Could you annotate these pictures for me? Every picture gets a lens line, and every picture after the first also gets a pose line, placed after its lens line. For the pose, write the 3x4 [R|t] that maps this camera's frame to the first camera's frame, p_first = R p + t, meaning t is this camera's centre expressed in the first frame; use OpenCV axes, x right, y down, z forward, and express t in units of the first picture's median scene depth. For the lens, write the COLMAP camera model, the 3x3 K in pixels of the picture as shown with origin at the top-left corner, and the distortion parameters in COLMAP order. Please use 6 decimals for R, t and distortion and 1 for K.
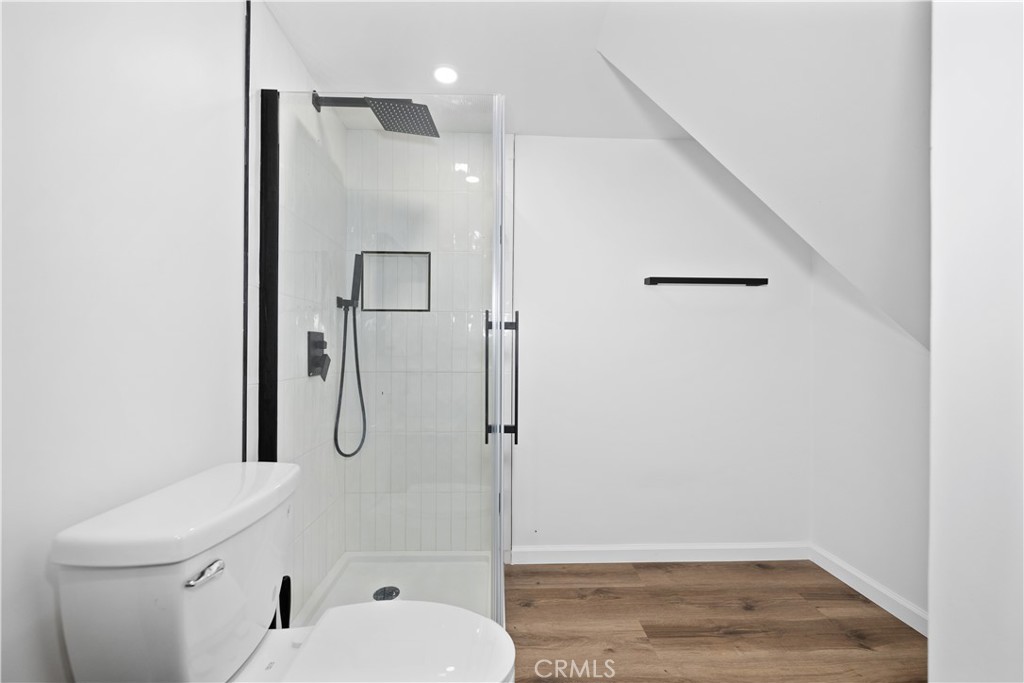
lens RADIAL K [[410.0, 0, 512.1], [0, 410.0, 351.8], [0, 0, 1]] dist [0.002252, 0.000258]
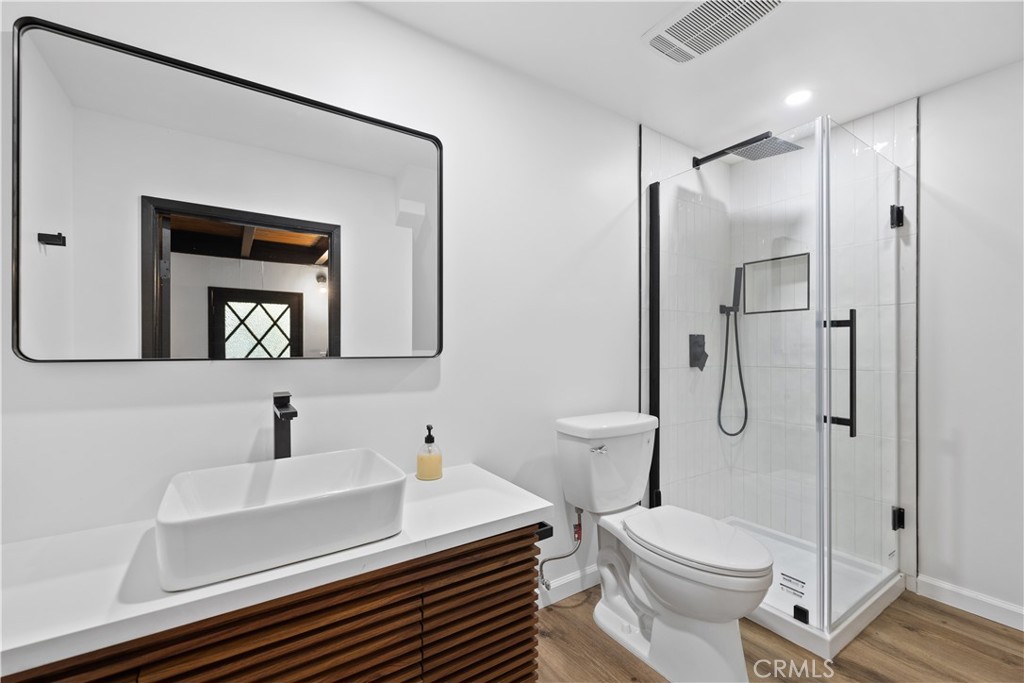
lens RADIAL K [[427.3, 0, 512.0], [0, 427.3, 341.5], [0, 0, 1]] dist [-0.002477, -0.000188]
pose [[0.523235, -0.020436, -0.851943, 0.358539], [0.002648, 0.999747, -0.022354, 0.003521], [0.852184, 0.009440, 0.523156, -0.222665]]
